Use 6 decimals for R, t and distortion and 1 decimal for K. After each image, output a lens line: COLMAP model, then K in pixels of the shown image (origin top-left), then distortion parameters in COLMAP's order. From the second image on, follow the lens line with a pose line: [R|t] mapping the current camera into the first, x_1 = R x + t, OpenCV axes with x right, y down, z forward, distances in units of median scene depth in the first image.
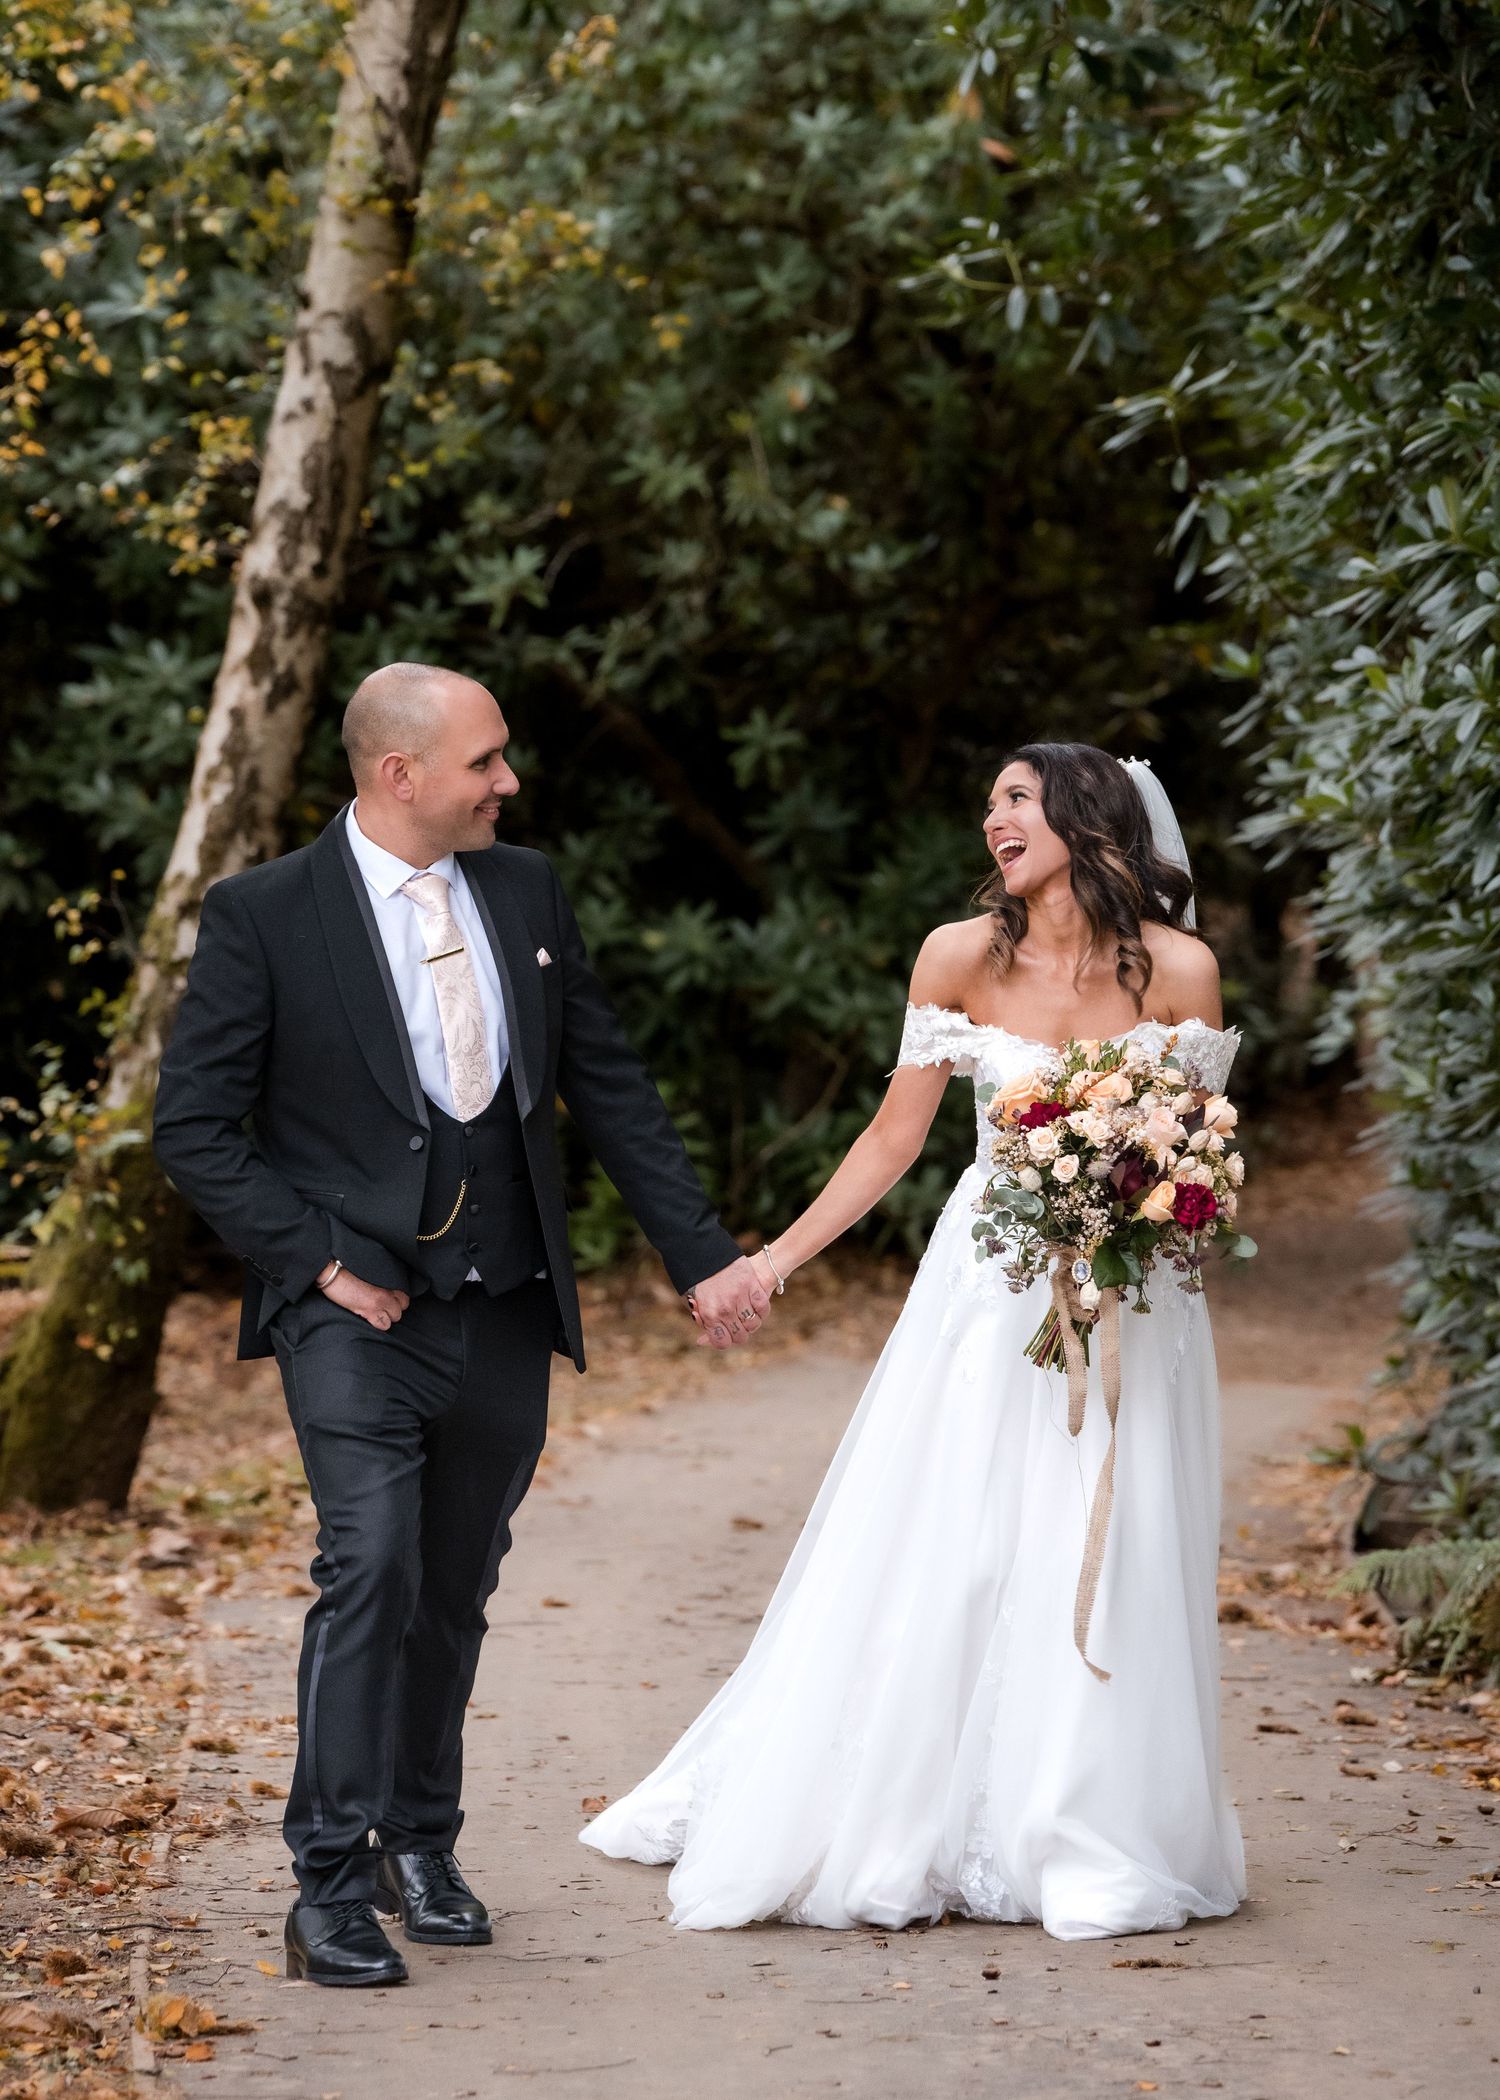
lens RADIAL K [[8191.0, 0, 748.0], [0, 8191.0, 1049.8], [0, 0, 1]] dist [-0.822103, 0.000000]
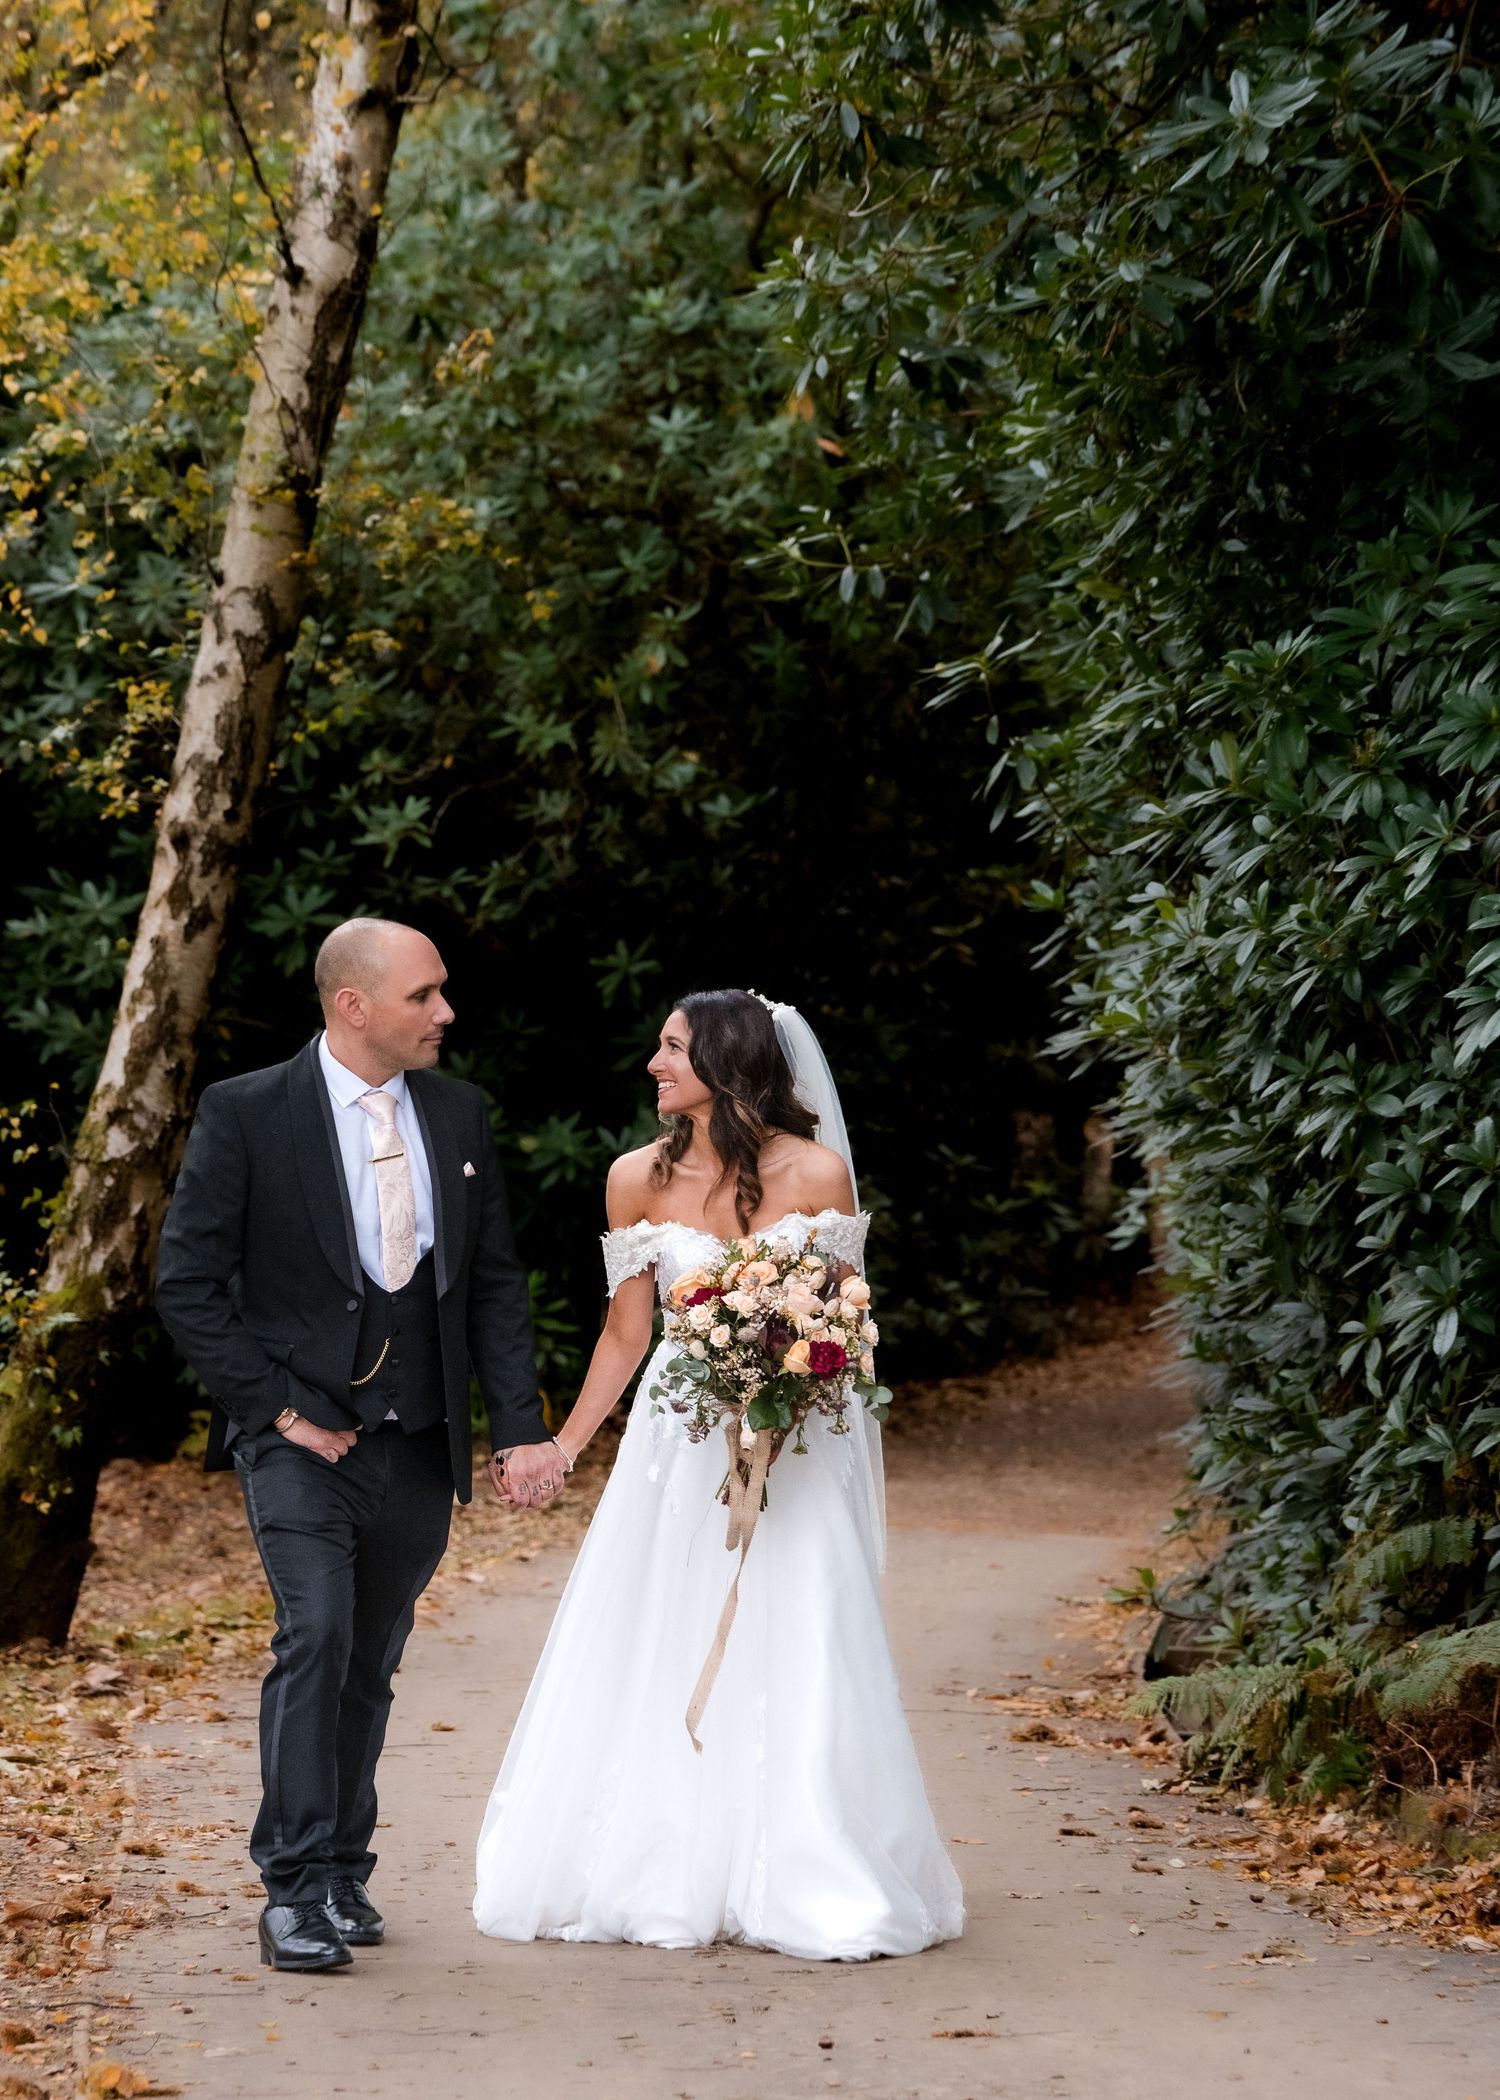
lens RADIAL K [[5612.7, 0, 626.7], [0, 5612.7, 1106.3], [0, 0, 1]] dist [-1.204913, 0.000000]
pose [[0.999993, -0.002365, -0.002741, 0.004259], [0.002313, 0.999820, -0.018835, -0.004055], [0.002785, 0.018829, 0.999819, 0.231464]]
